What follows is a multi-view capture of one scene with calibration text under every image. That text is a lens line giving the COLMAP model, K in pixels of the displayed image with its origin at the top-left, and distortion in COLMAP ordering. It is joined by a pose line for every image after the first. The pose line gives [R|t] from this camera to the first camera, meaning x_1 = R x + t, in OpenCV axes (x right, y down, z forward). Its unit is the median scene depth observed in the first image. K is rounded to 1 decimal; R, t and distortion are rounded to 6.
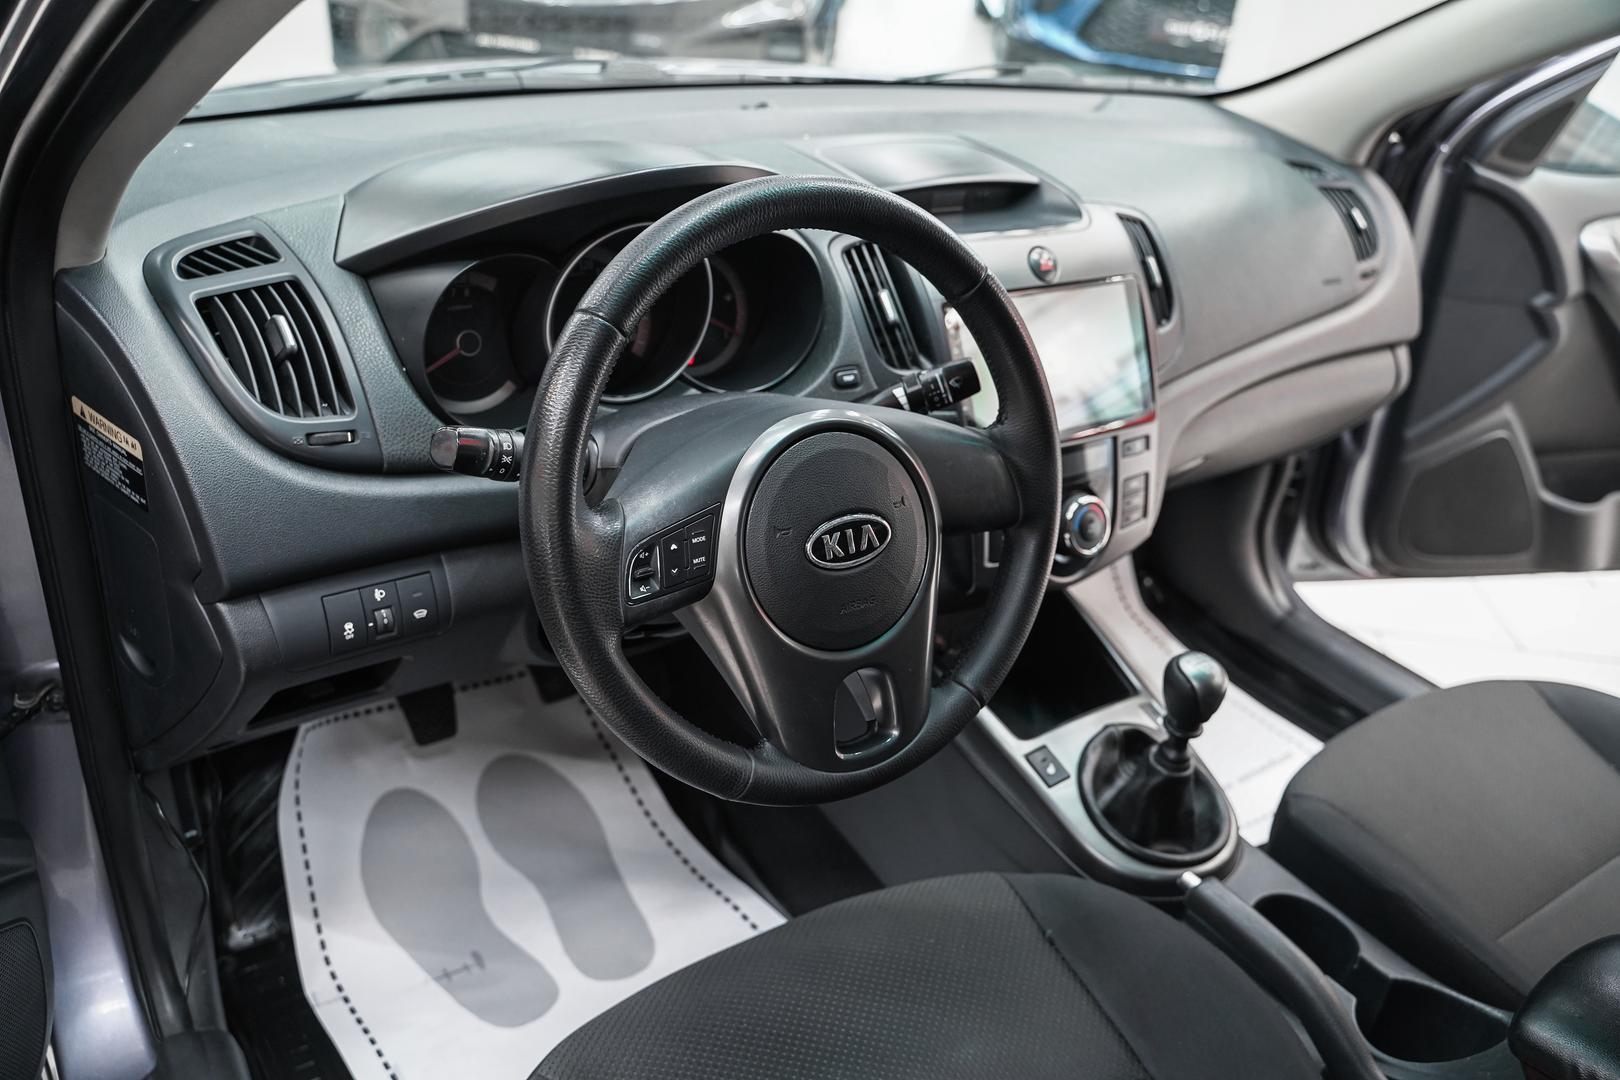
lens RADIAL K [[1279.6, 0, 814.4], [0, 1279.6, 536.1], [0, 0, 1]] dist [-0.089414, 0.045162]
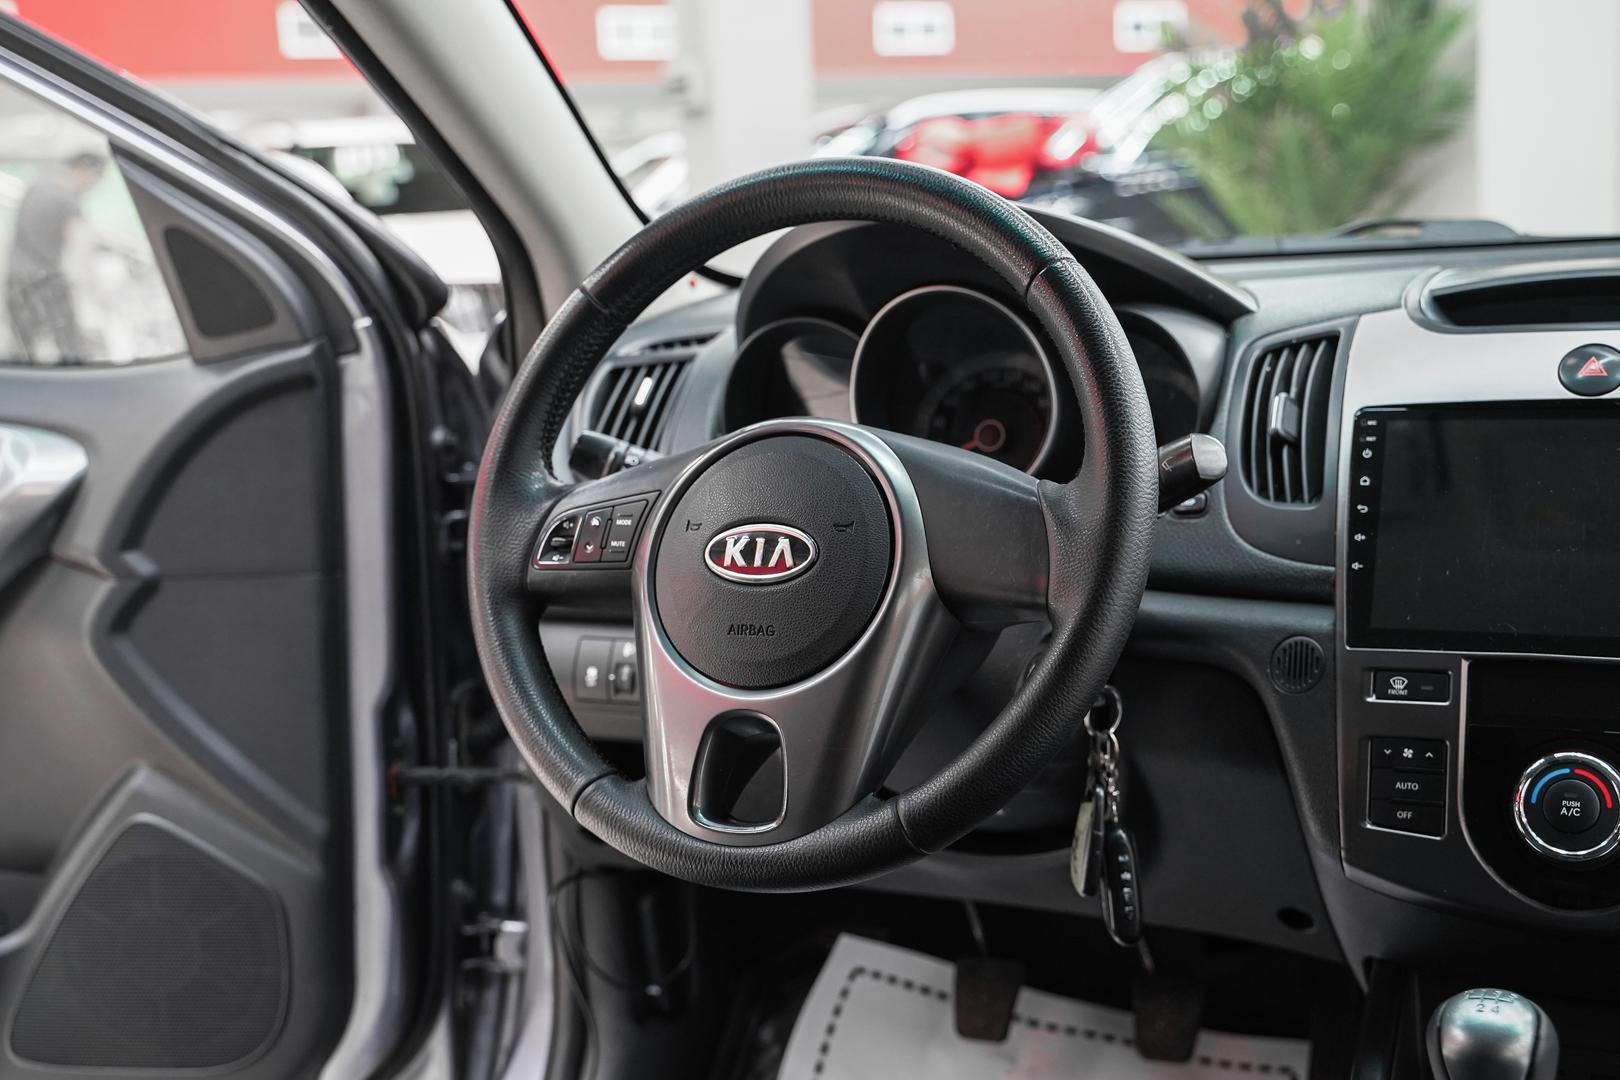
lens RADIAL K [[1922.5, 0, 816.5], [0, 1922.5, 553.1], [0, 0, 1]] dist [0.003125, 0.000000]
pose [[0.517370, 0.022709, -0.855460, 0.751594], [-0.325873, 0.929561, -0.172407, 0.139549], [0.791287, 0.367970, 0.488327, 0.284228]]
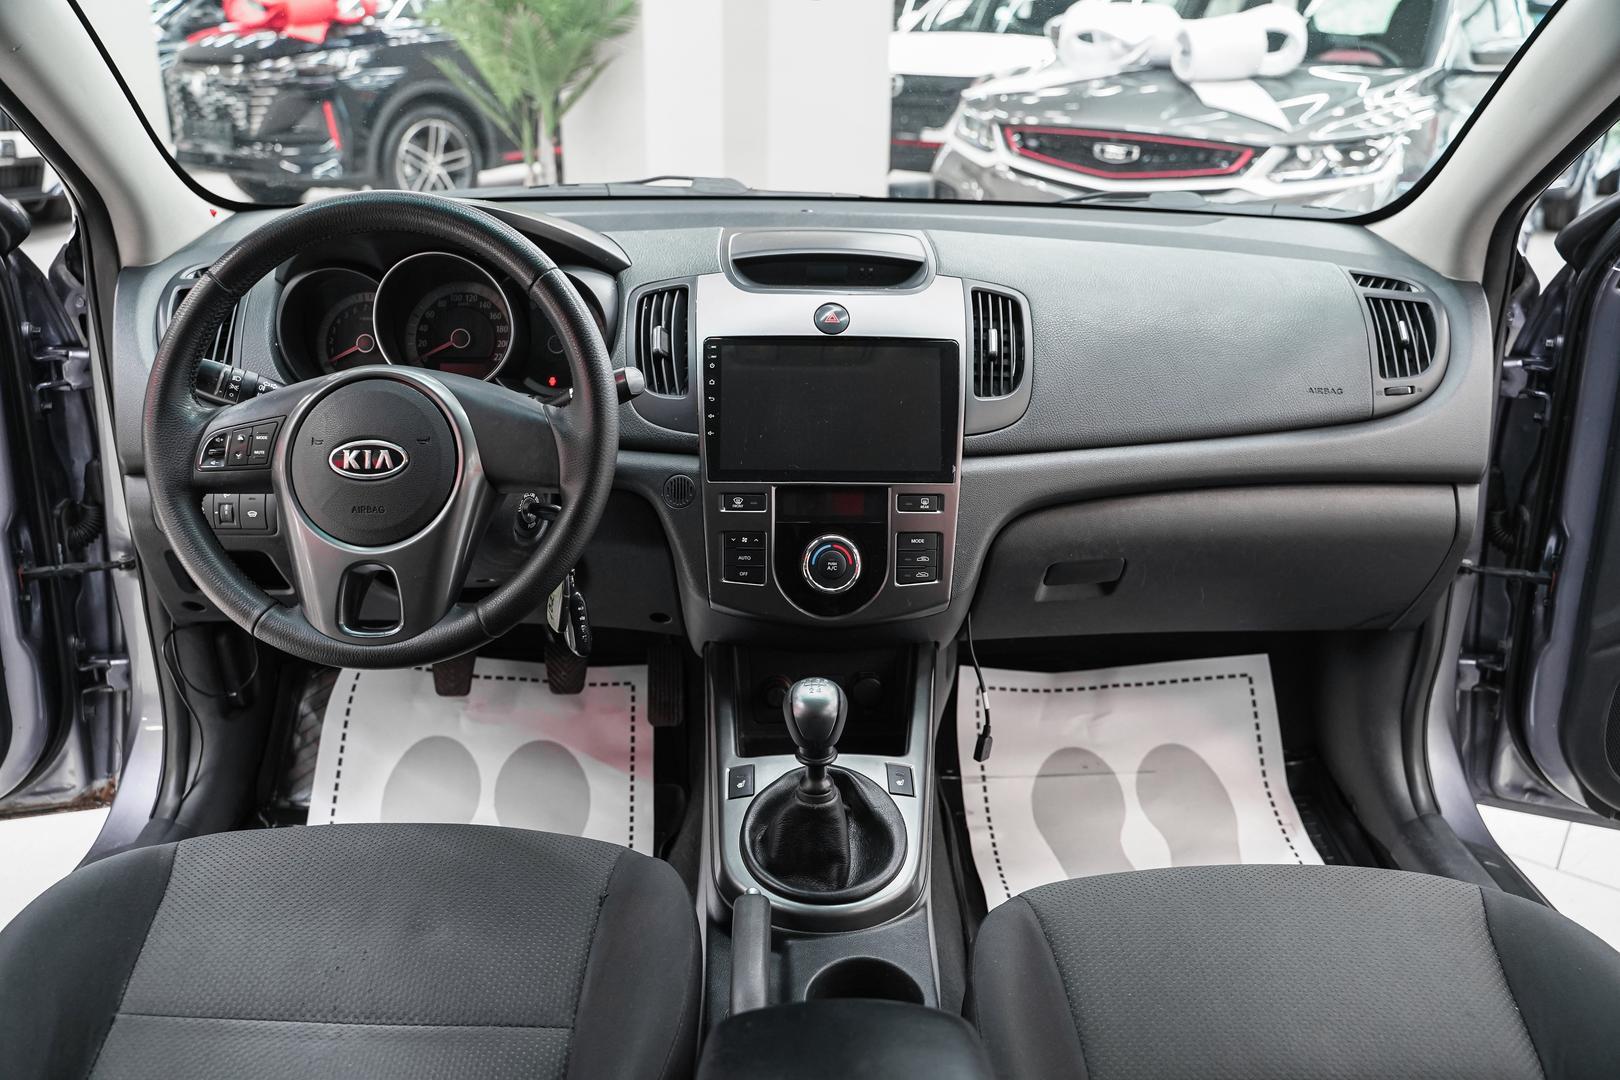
lens RADIAL K [[1279.6, 0, 782.2], [0, 1279.6, 536.6], [0, 0, 1]] dist [-0.089414, 0.045162]
pose [[0.840309, 0.119763, -0.528713, 0.720779], [-0.204898, 0.973111, -0.105226, 0.087069], [0.501894, 0.196754, 0.842253, 0.098514]]
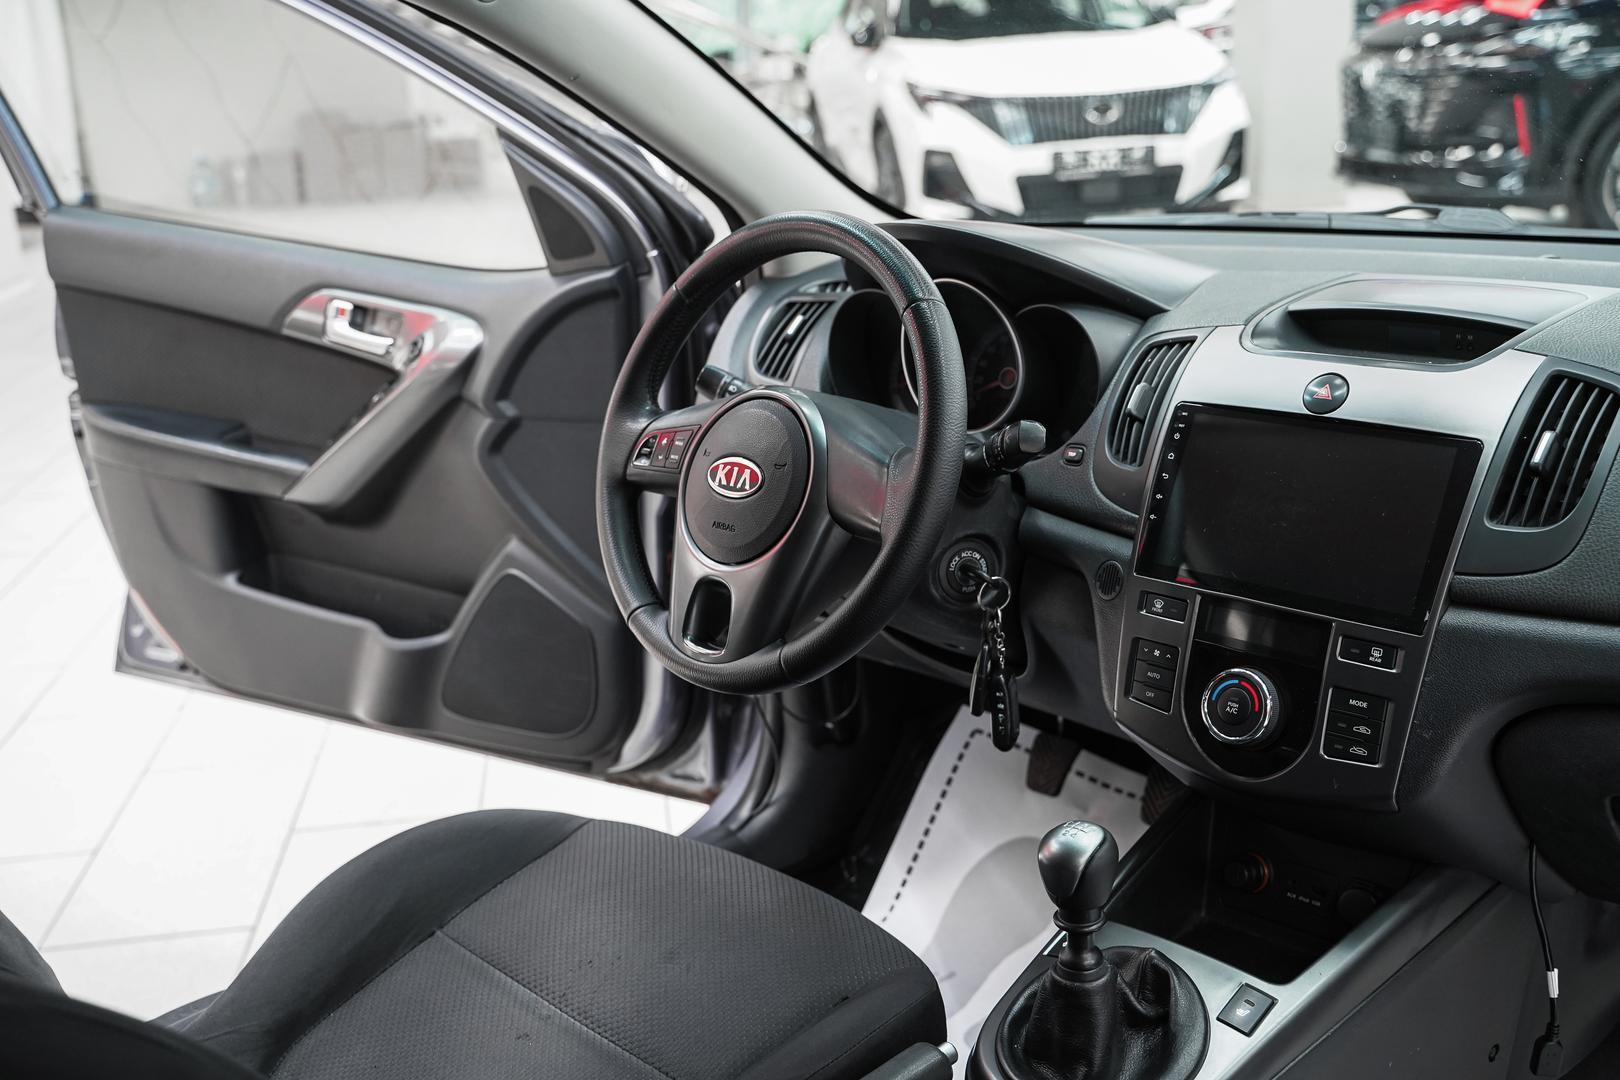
lens RADIAL K [[1643.8, 0, 803.3], [0, 1643.8, 526.4], [0, 0, 1]] dist [0.014919, 0.000000]
pose [[0.200484, 0.172180, -0.964448, 1.116804], [-0.415733, 0.906357, 0.075389, -0.071007], [0.887115, 0.385839, 0.253290, 0.445562]]
